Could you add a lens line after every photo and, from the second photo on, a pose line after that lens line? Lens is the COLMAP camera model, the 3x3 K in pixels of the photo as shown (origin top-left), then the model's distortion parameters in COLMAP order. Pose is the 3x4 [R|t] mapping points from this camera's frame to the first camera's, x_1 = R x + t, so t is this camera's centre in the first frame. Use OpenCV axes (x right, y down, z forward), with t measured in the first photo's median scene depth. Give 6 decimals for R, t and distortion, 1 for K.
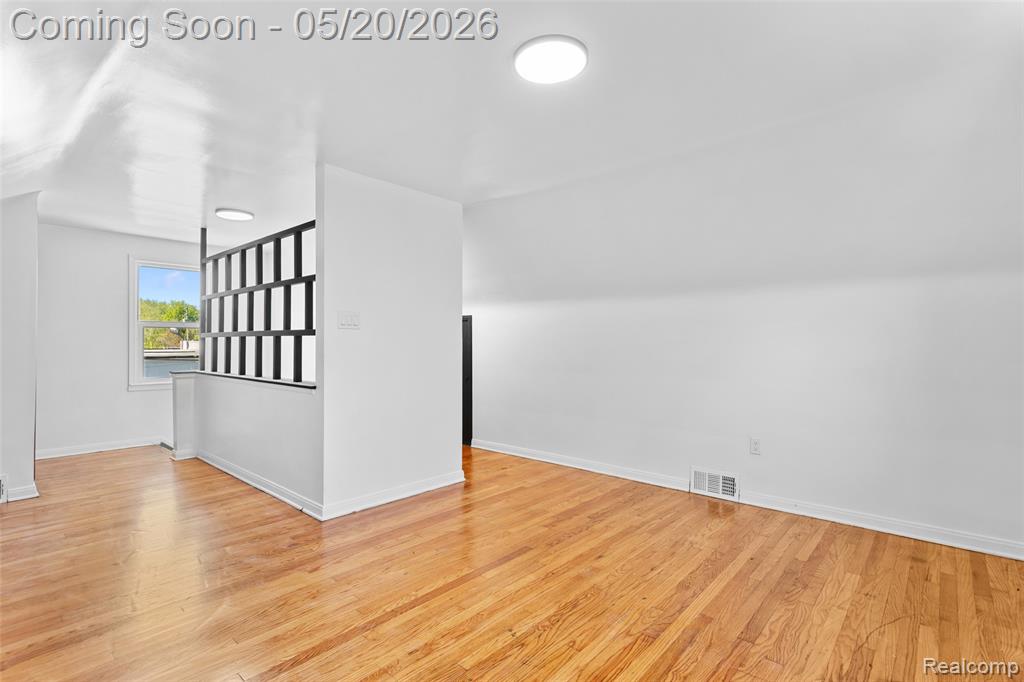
lens RADIAL K [[485.0, 0, 507.6], [0, 485.0, 336.1], [0, 0, 1]] dist [0.002634, 0.001047]
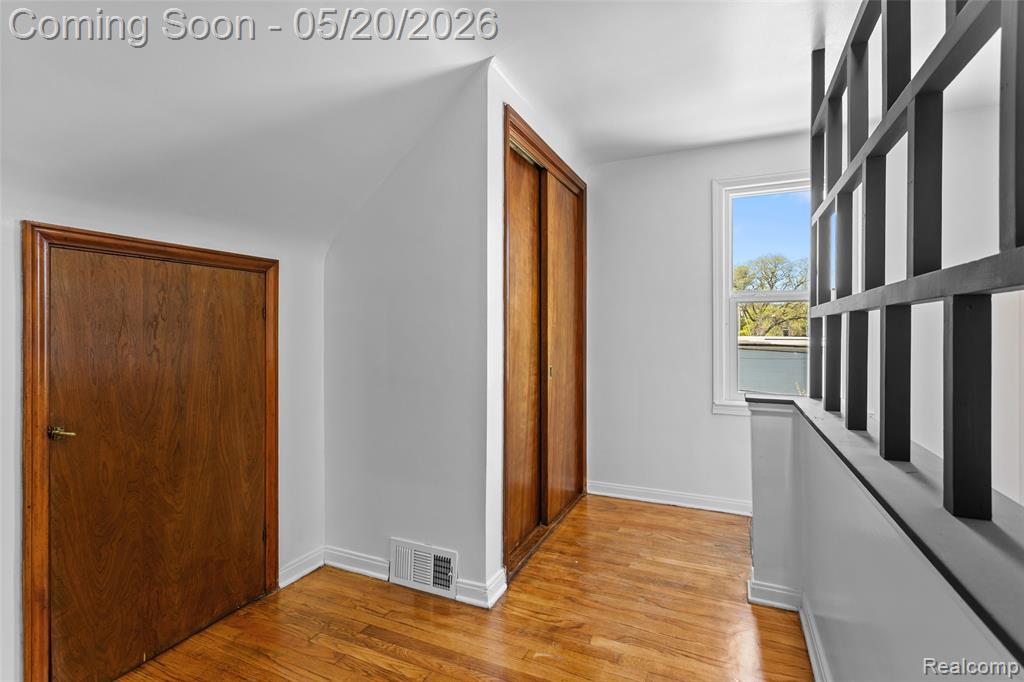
lens RADIAL K [[485.0, 0, 507.6], [0, 485.0, 336.1], [0, 0, 1]] dist [0.002634, 0.001047]
pose [[0.296954, 0.005704, -0.954875, -0.555591], [0.017456, 0.999783, 0.011401, 0.017180], [0.954732, -0.020054, 0.296790, 1.114140]]
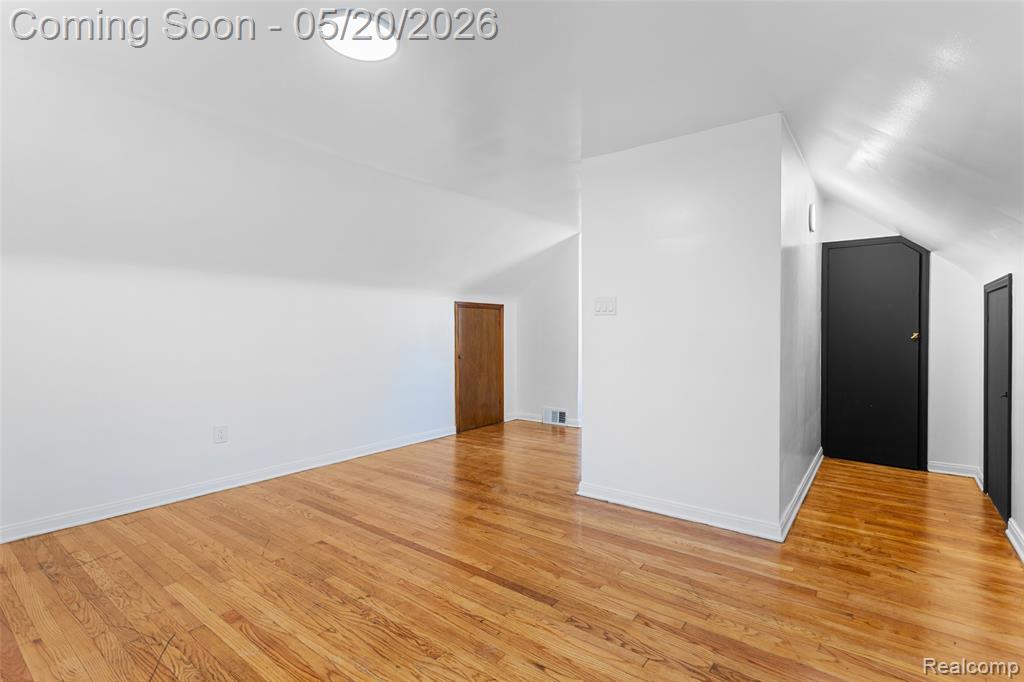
lens RADIAL K [[485.0, 0, 507.6], [0, 485.0, 336.1], [0, 0, 1]] dist [0.002634, 0.001047]
pose [[0.076180, 0.010298, -0.997041, 0.752397], [0.016784, 0.999792, 0.011608, 0.014056], [0.996953, -0.017619, 0.075991, 0.846347]]
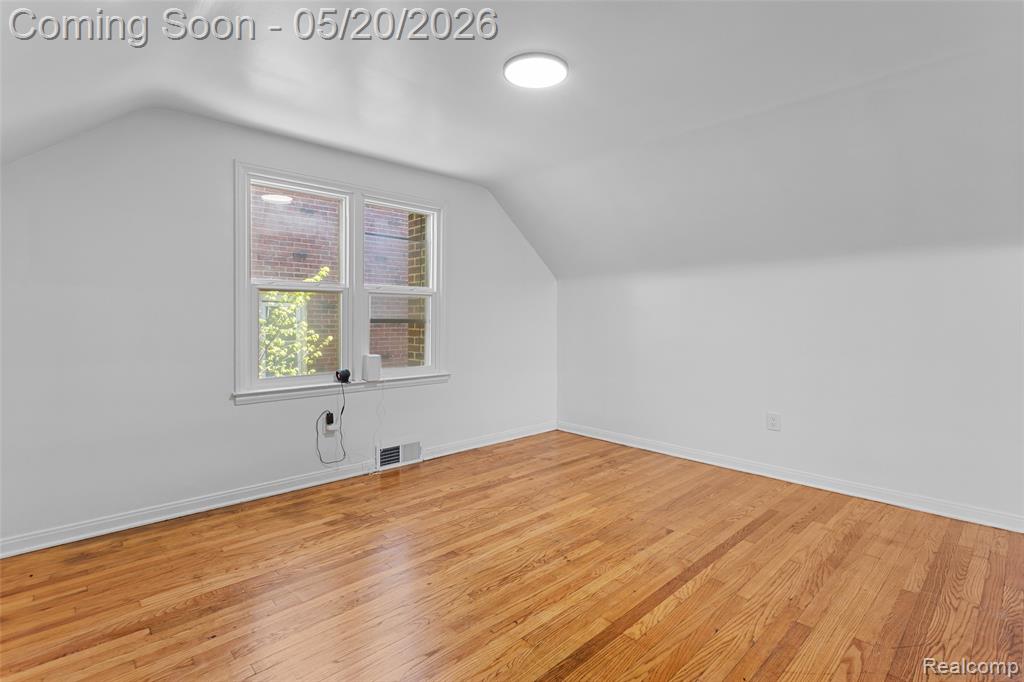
lens RADIAL K [[488.6, 0, 510.2], [0, 488.6, 325.3], [0, 0, 1]] dist [0.000666, 0.000640]
pose [[-0.996797, -0.002826, 0.079922, 0.036389], [-0.003158, 0.999987, -0.004020, 0.026993], [-0.079909, -0.004260, -0.996793, 1.502828]]
